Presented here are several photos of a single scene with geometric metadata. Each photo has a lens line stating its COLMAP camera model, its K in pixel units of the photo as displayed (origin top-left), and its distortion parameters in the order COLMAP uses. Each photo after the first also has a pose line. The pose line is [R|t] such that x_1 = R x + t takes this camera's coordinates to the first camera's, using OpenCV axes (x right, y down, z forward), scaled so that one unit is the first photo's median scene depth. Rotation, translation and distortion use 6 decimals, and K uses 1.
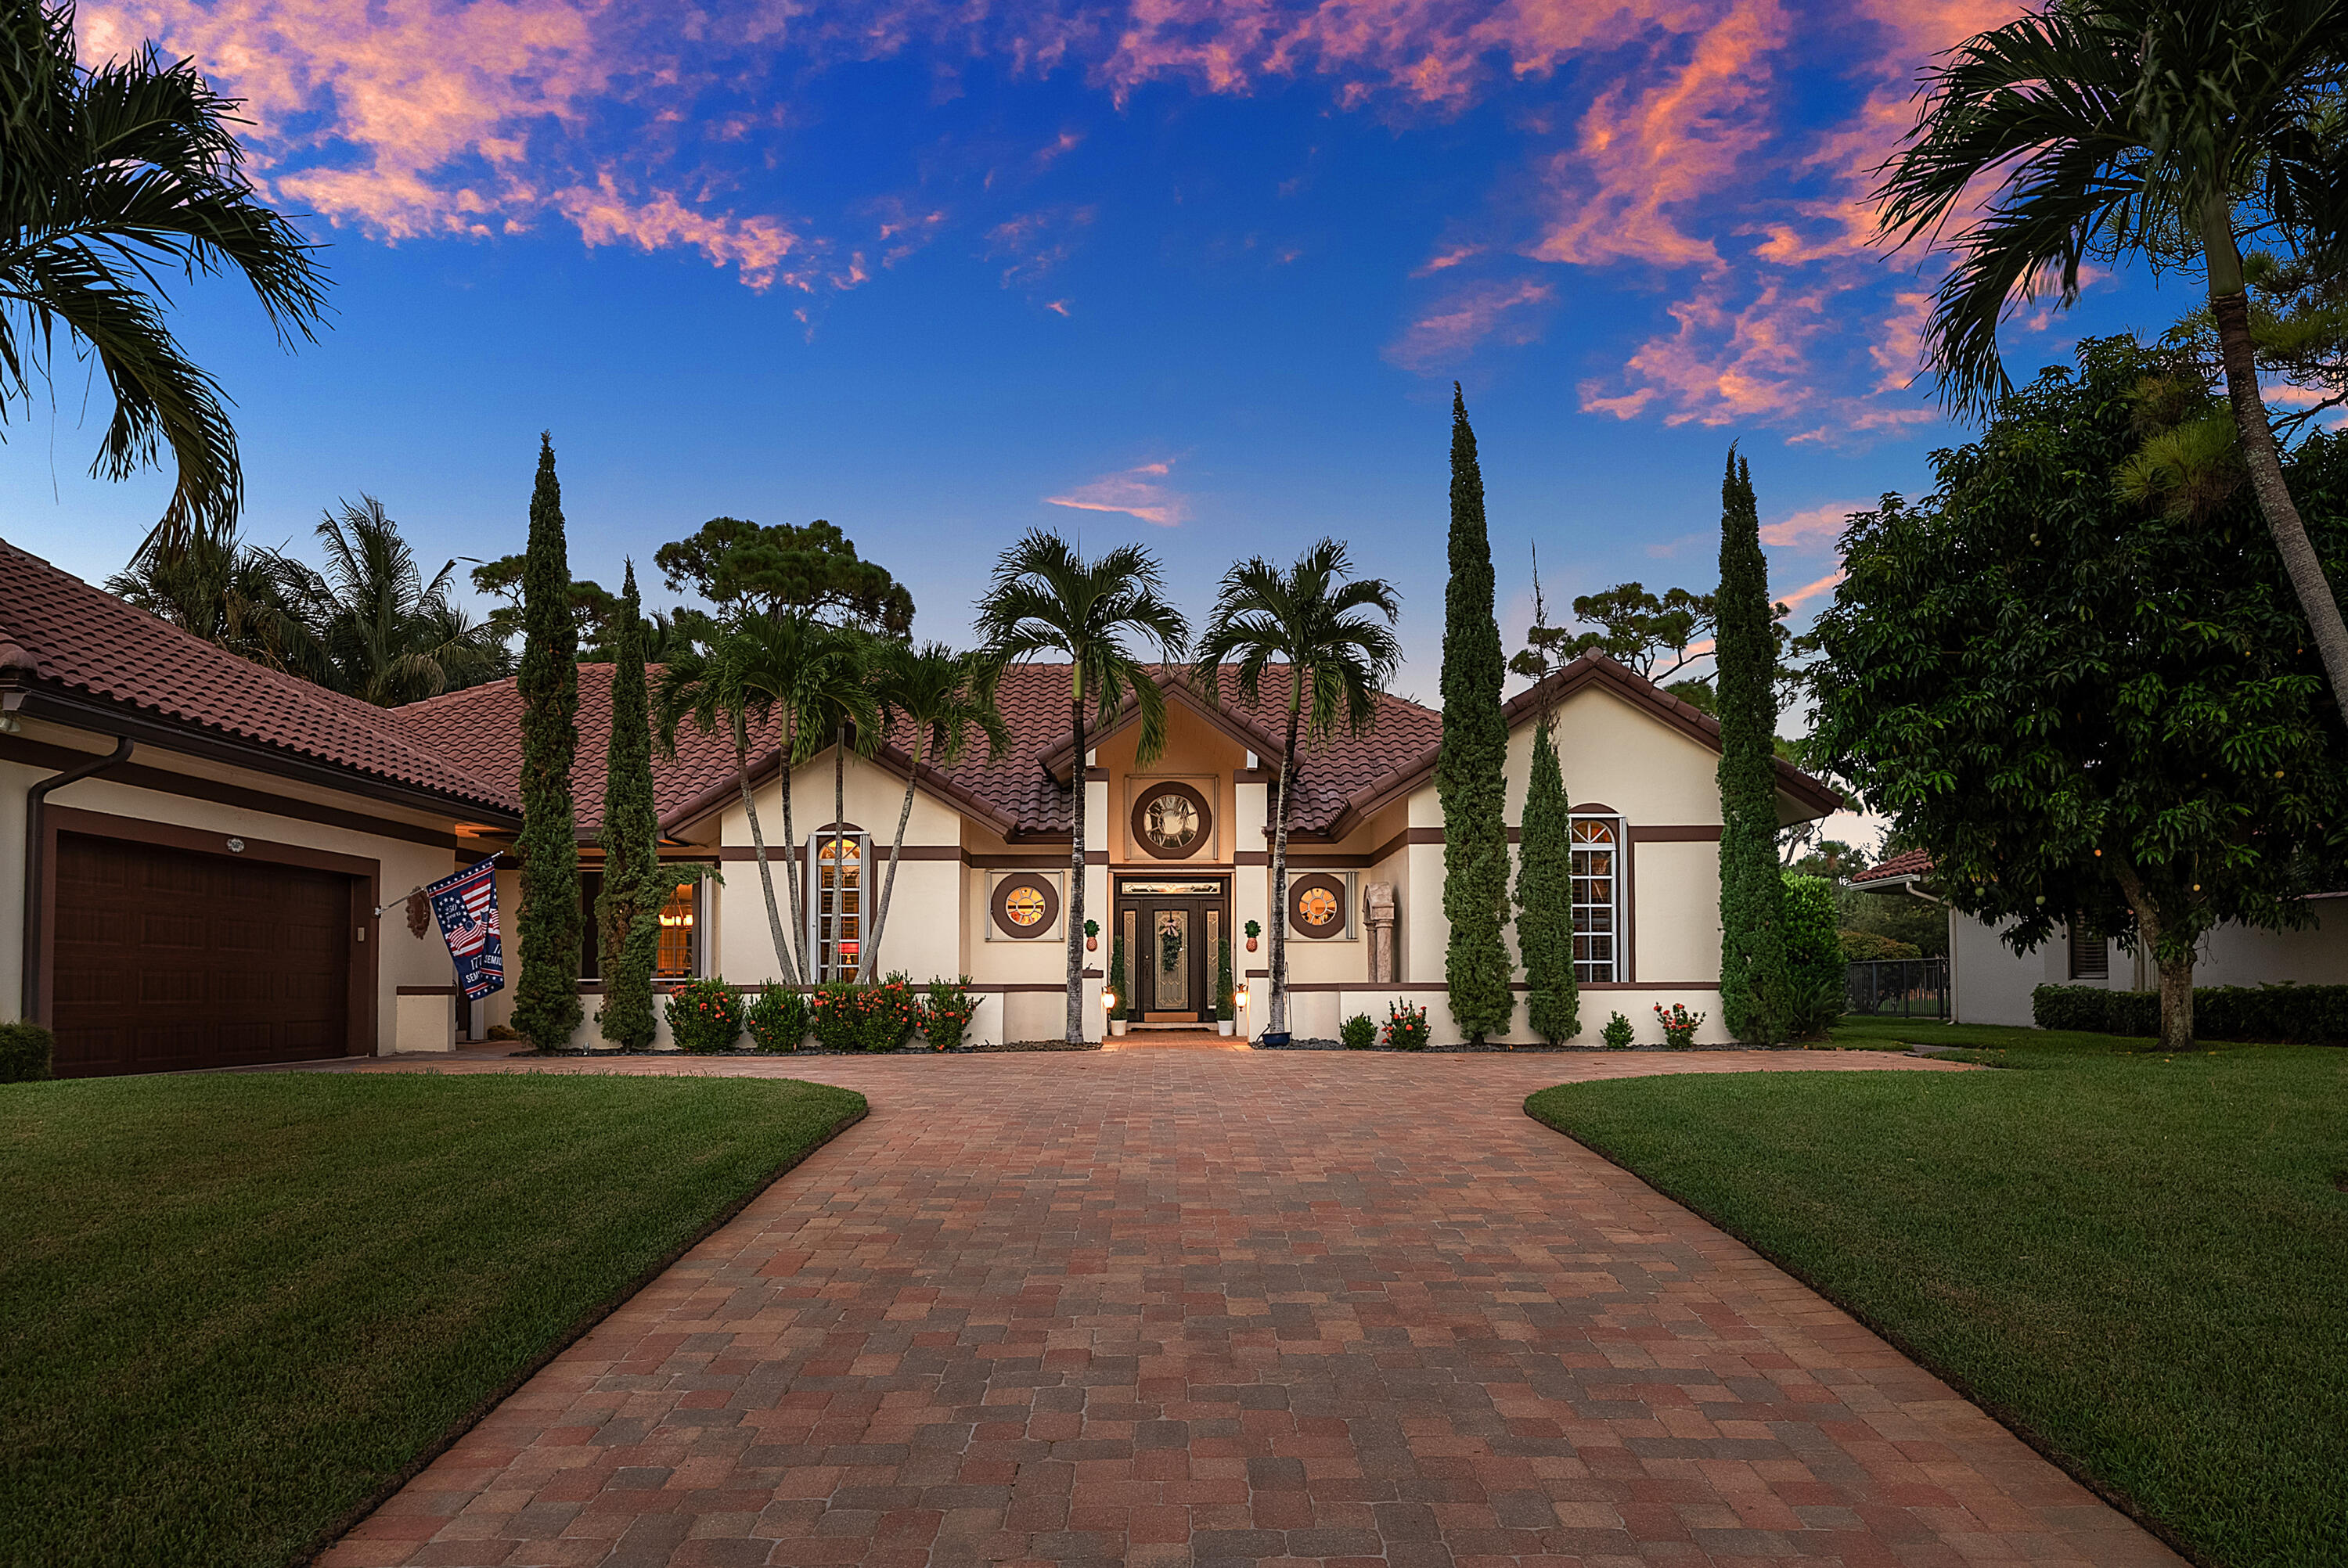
lens RADIAL K [[1599.2, 0, 1143.9], [0, 1599.2, 883.8], [0, 0, 1]] dist [-0.001344, 0.009244]
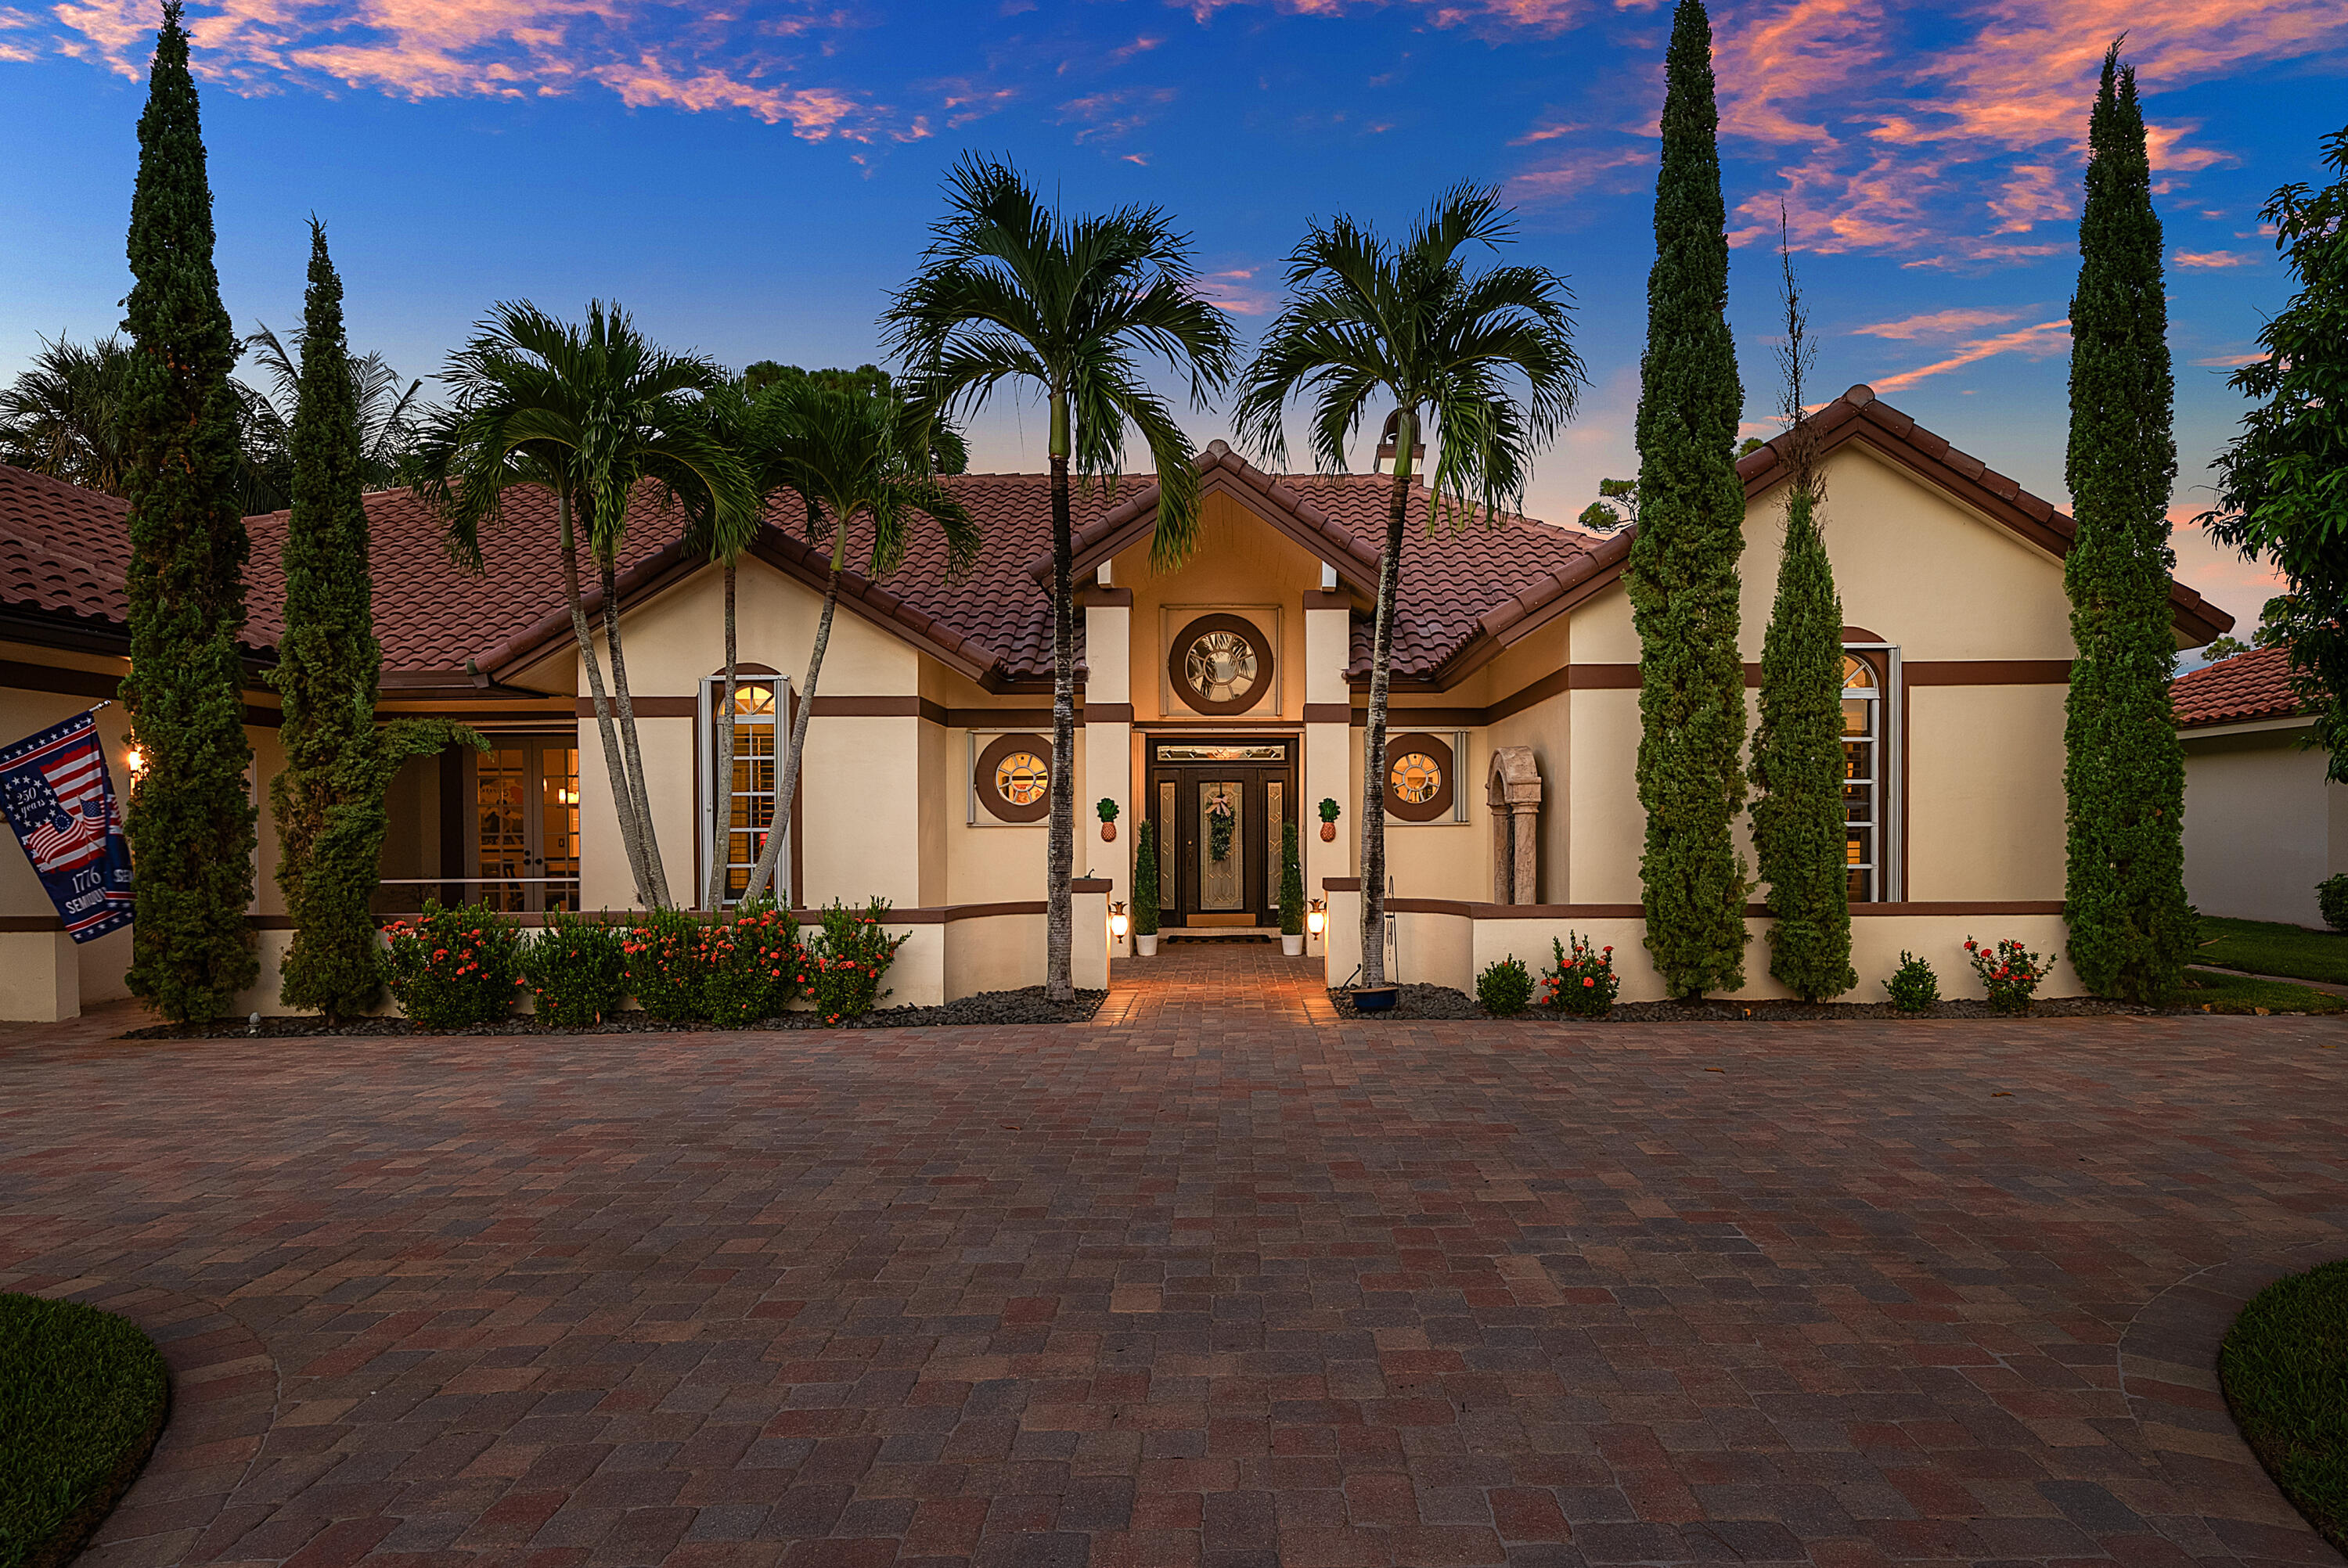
lens RADIAL K [[1358.9, 0, 1247.8], [0, 1358.9, 827.7], [0, 0, 1]] dist [0.004495, -0.002202]
pose [[0.999773, -0.003282, 0.021072, 0.021312], [0.001938, 0.997980, 0.063493, -0.003903], [-0.021238, -0.063437, 0.997760, 0.459817]]
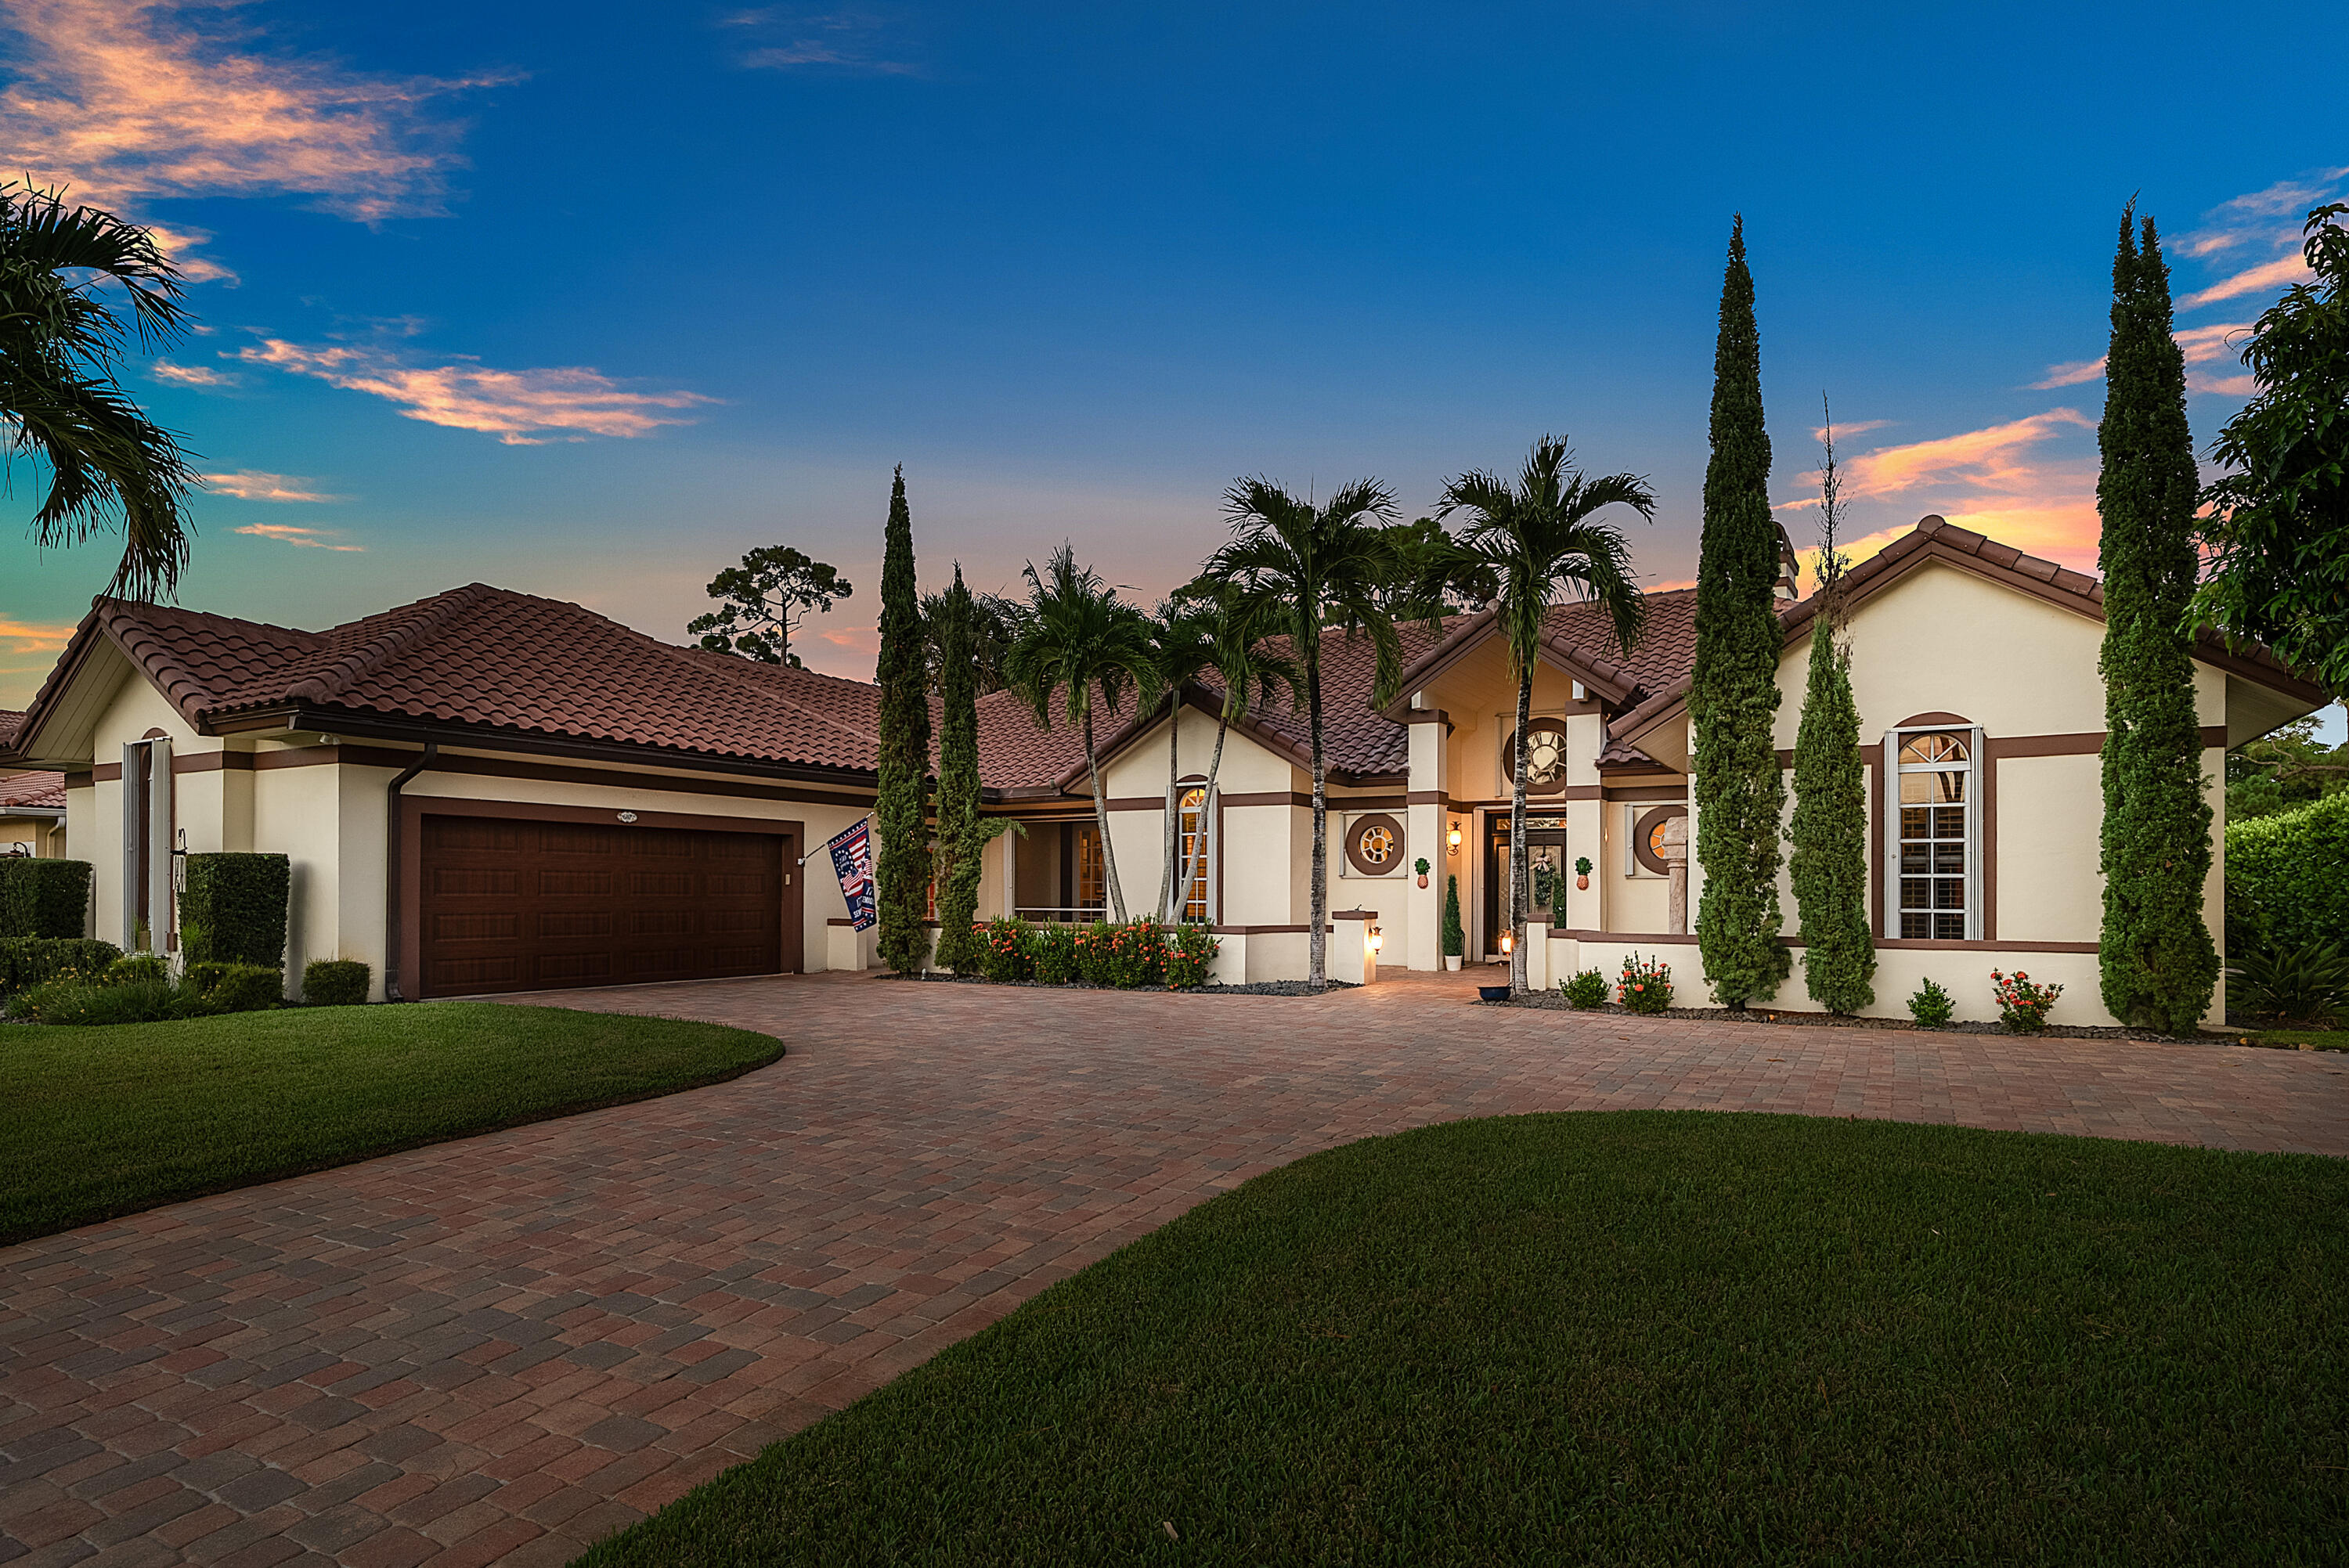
lens RADIAL K [[1206.3, 0, 1187.2], [0, 1206.3, 854.4], [0, 0, 1]] dist [0.002890, -0.001371]
pose [[0.867271, -0.009901, -0.497738, 0.268488], [0.027426, 0.999234, 0.027911, -0.006796], [0.497080, -0.037857, 0.866878, 0.303007]]
